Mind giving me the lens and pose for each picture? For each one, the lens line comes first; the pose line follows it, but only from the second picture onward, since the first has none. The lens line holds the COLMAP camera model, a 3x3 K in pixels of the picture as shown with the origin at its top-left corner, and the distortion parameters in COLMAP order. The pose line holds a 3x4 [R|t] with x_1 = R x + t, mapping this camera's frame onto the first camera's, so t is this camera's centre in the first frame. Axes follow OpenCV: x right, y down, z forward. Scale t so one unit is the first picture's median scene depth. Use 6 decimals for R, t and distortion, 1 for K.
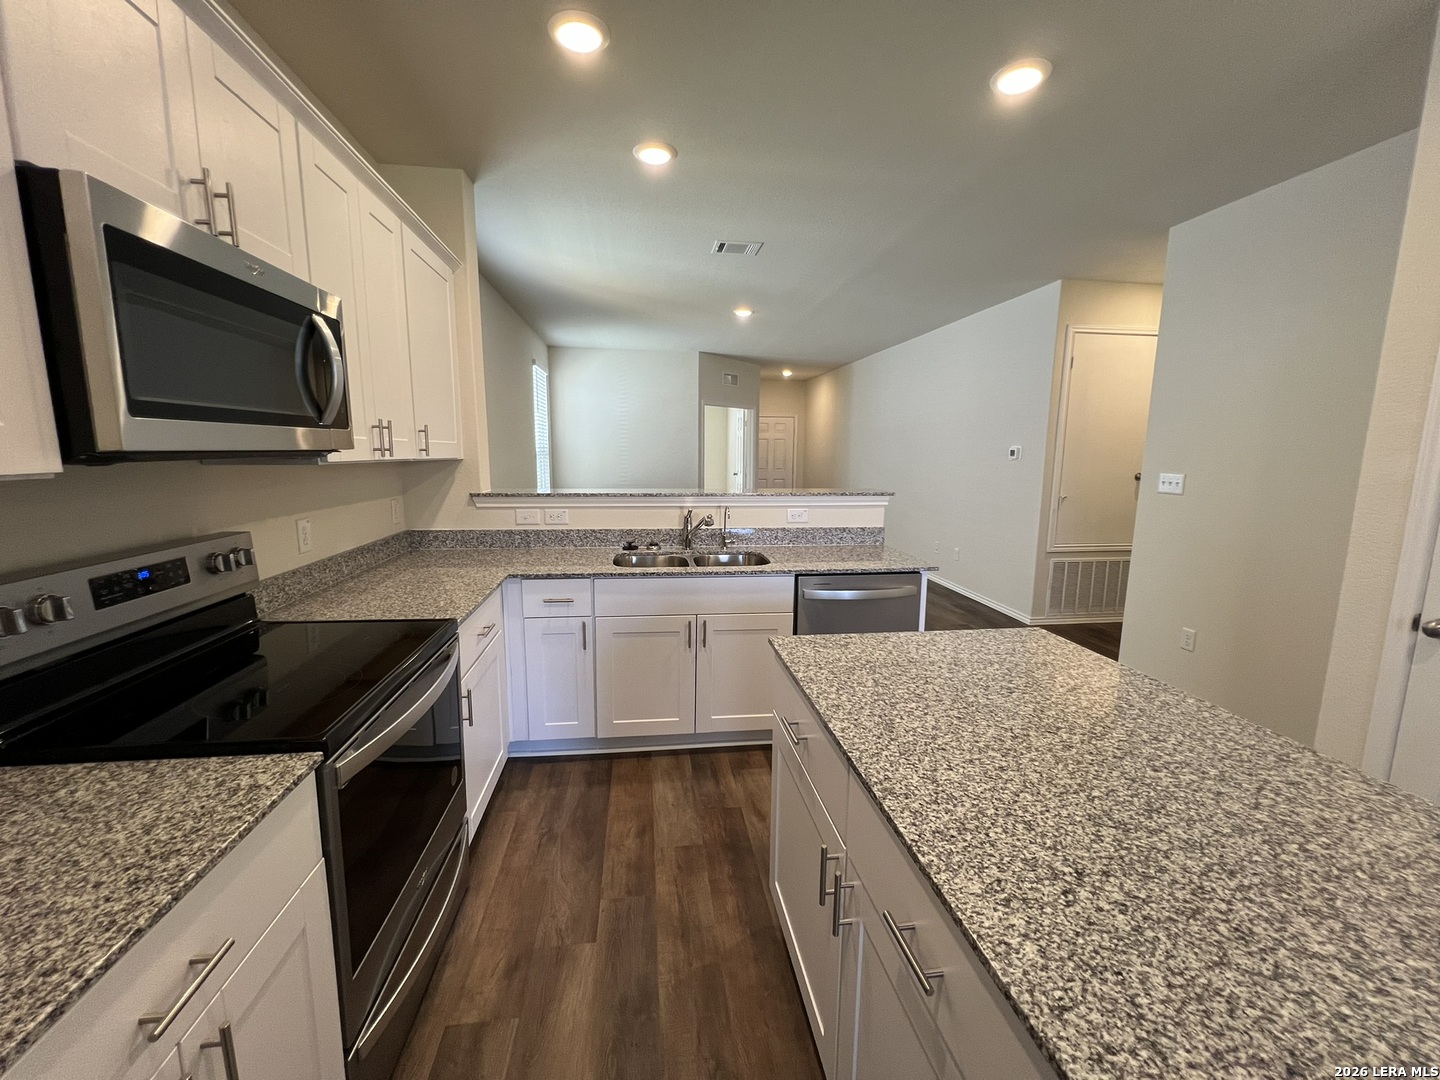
lens RADIAL K [[581.3, 0, 715.4], [0, 581.3, 535.4], [0, 0, 1]] dist [-0.003550, 0.001374]
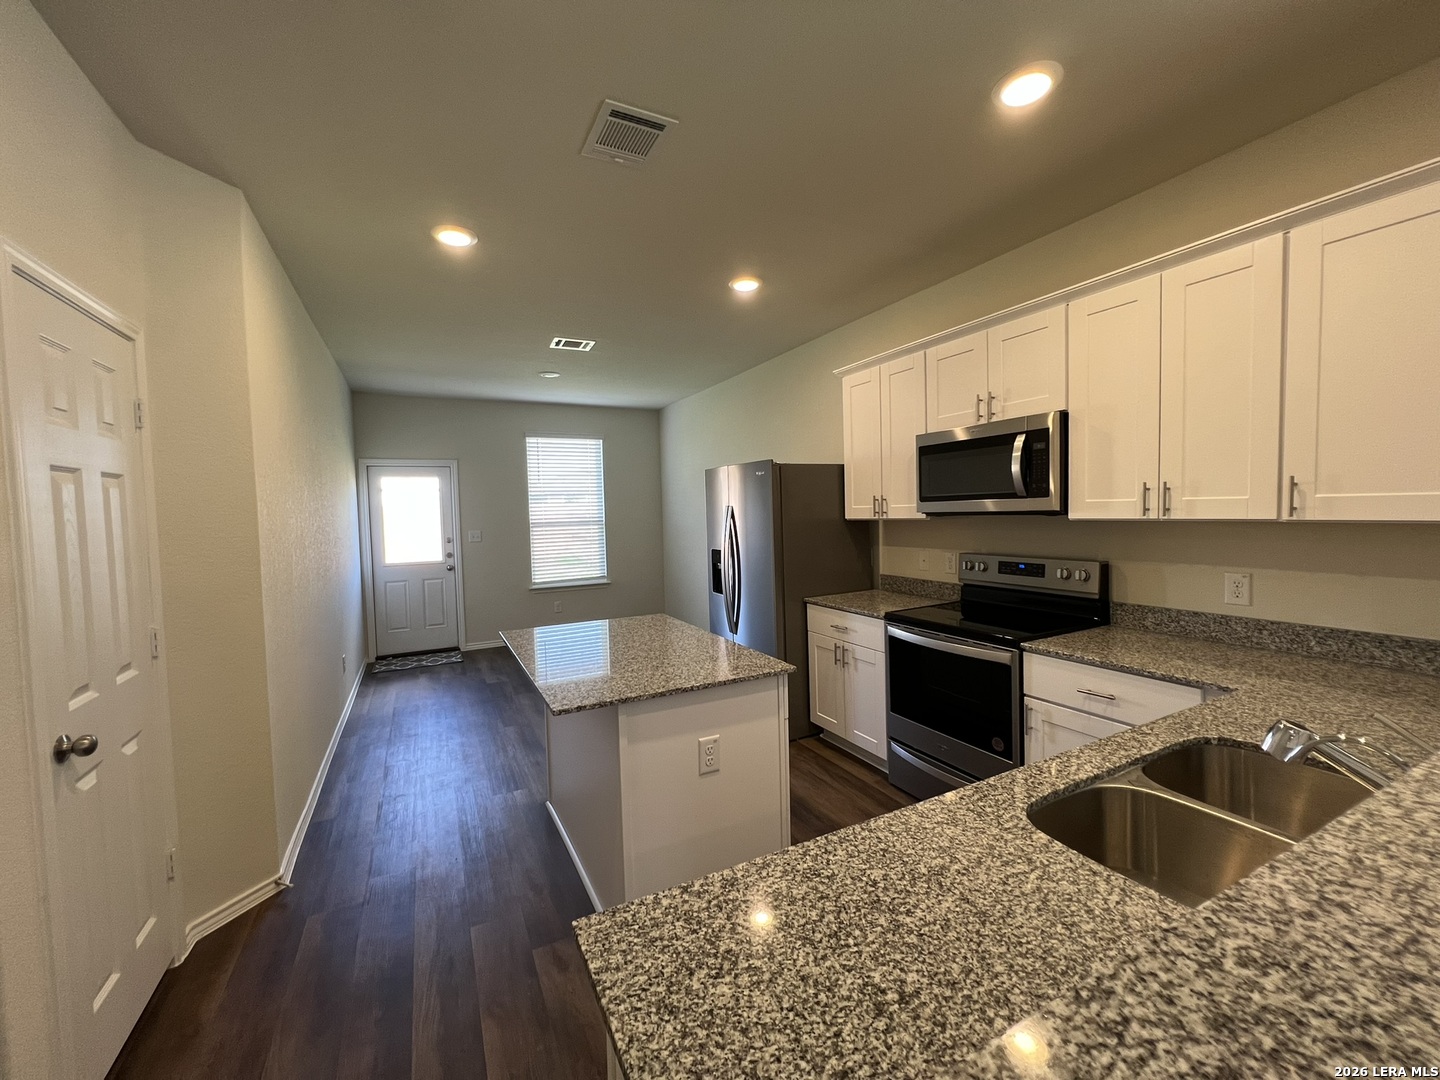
lens RADIAL K [[581.3, 0, 713.5], [0, 581.3, 535.5], [0, 0, 1]] dist [-0.003550, 0.001374]
pose [[-0.941998, 0.031736, -0.334114, 0.792242], [-0.029575, 0.983796, 0.176833, -0.374589], [0.334312, 0.176458, -0.925796, 2.441622]]
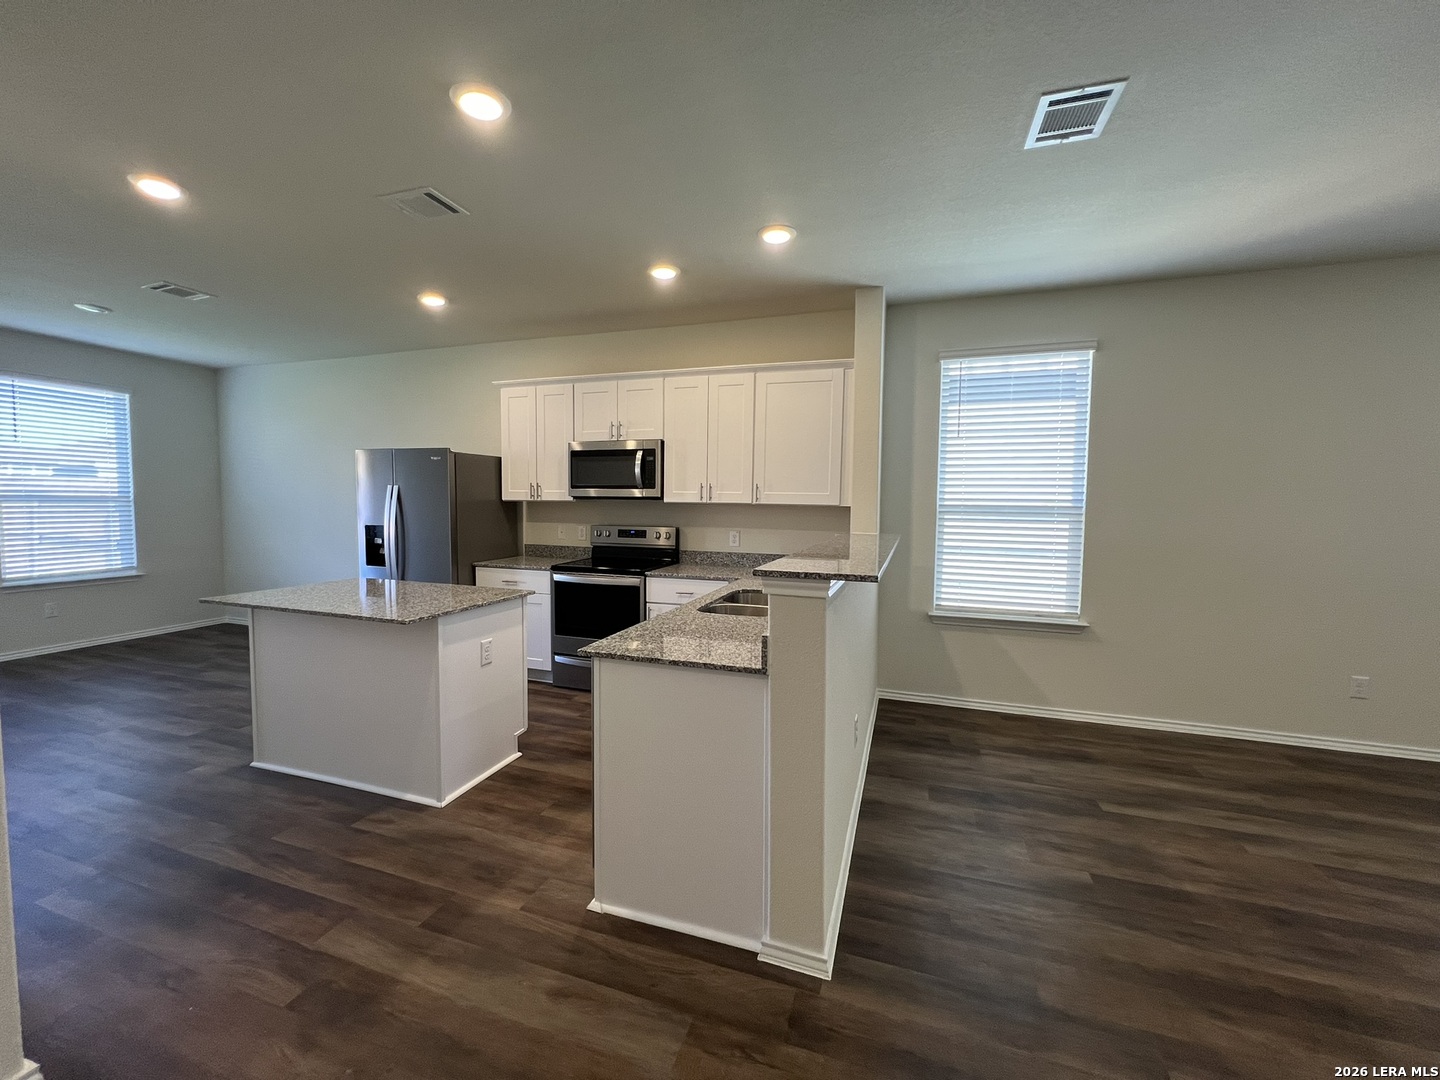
lens RADIAL K [[581.3, 0, 718.3], [0, 581.3, 536.4], [0, 0, 1]] dist [-0.003550, 0.001374]
pose [[-0.440575, 0.040490, -0.896802, 1.815358], [-0.145649, 0.982522, 0.115914, -0.364259], [0.885822, 0.181687, -0.426977, 2.760972]]
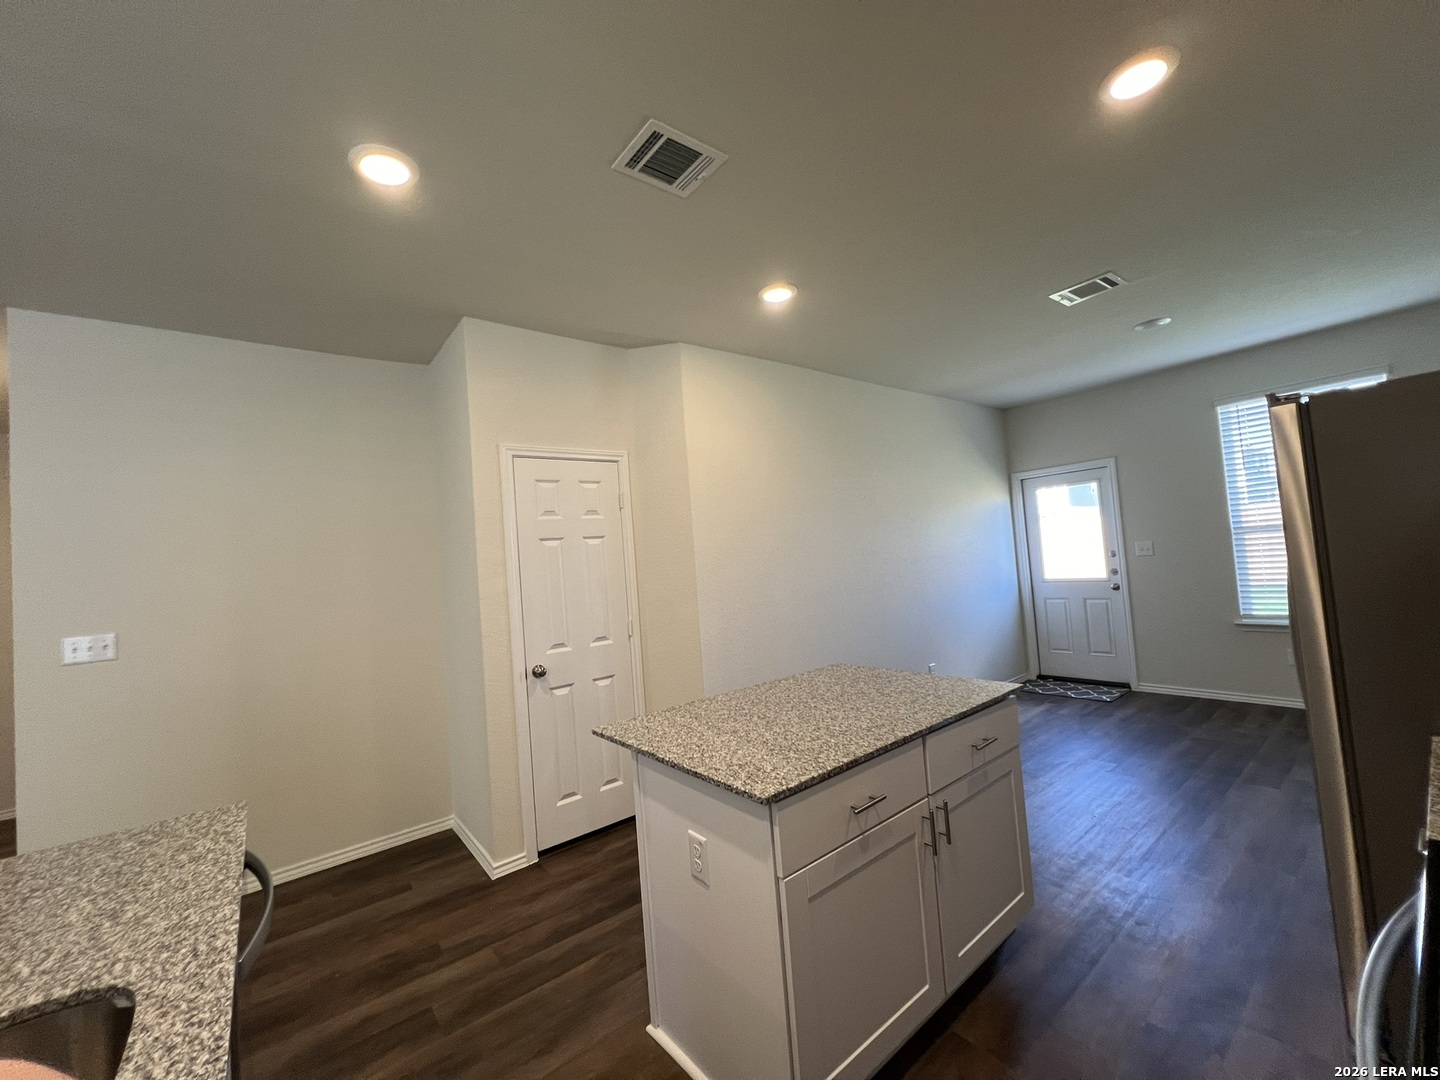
lens RADIAL K [[569.0, 0, 711.8], [0, 569.0, 533.7], [0, 0, 1]] dist [-0.000864, 0.000010]
pose [[-0.510906, 0.072571, 0.856568, -0.649335], [0.196459, 0.979917, 0.034157, -0.247882], [-0.836886, 0.185731, -0.514903, 1.659350]]
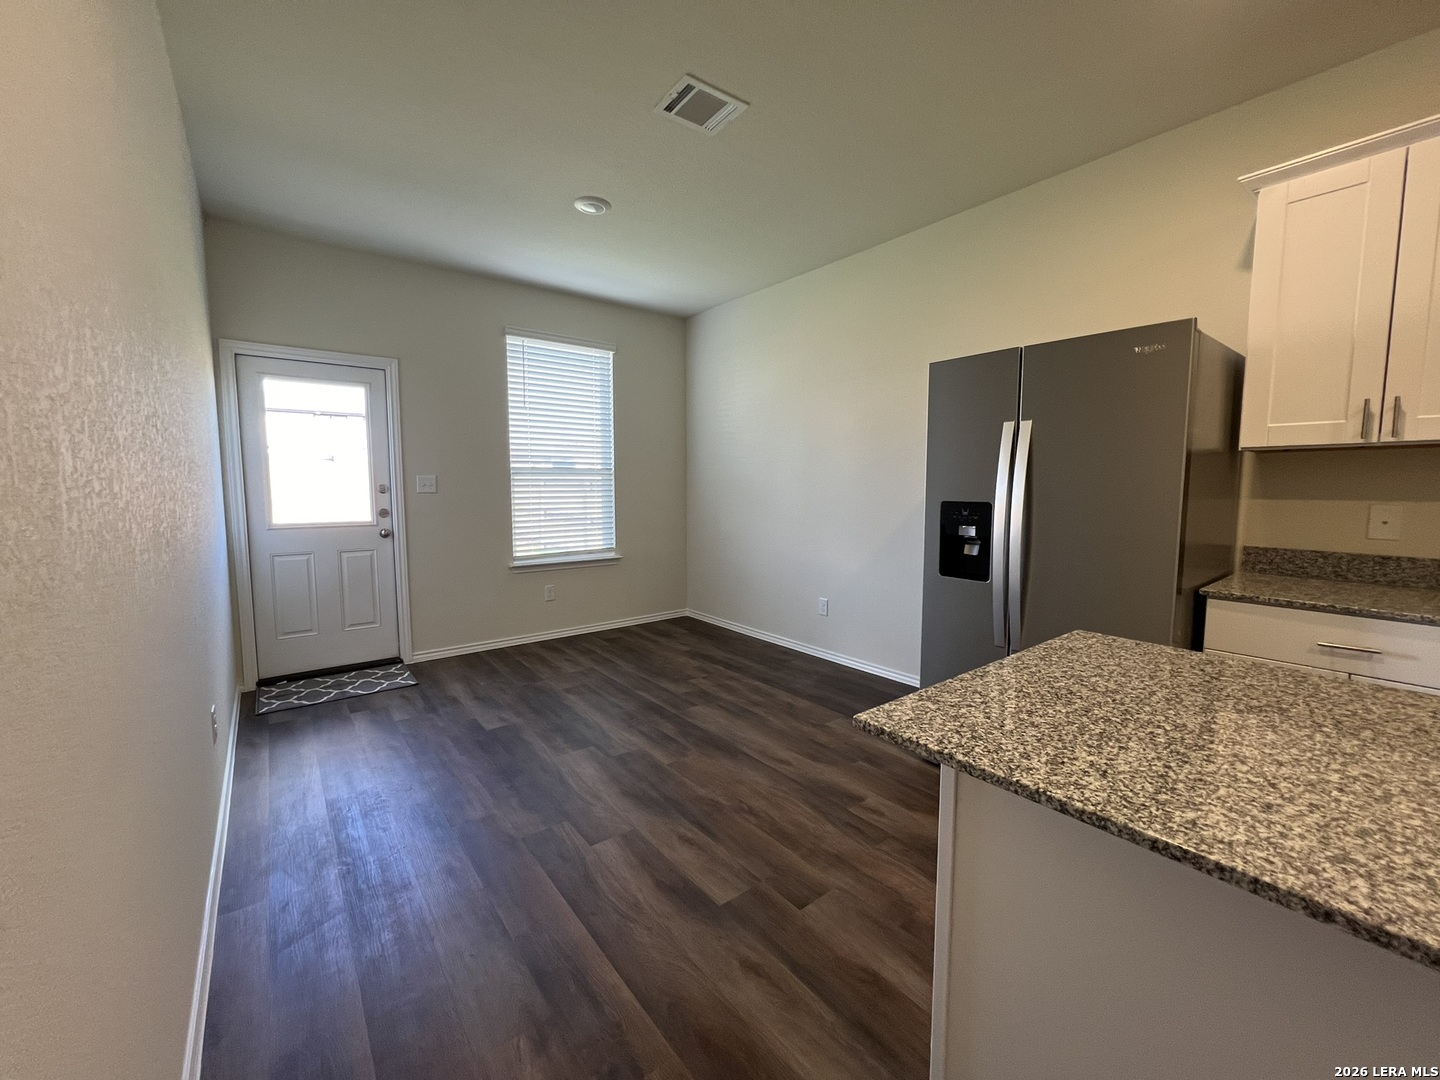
lens RADIAL K [[581.3, 0, 716.1], [0, 581.3, 535.8], [0, 0, 1]] dist [-0.003550, 0.001374]
pose [[-0.860498, 0.037057, -0.508104, 1.274068], [-0.082014, 0.974266, 0.209949, 0.019895], [0.502809, 0.222332, -0.835315, 0.792372]]
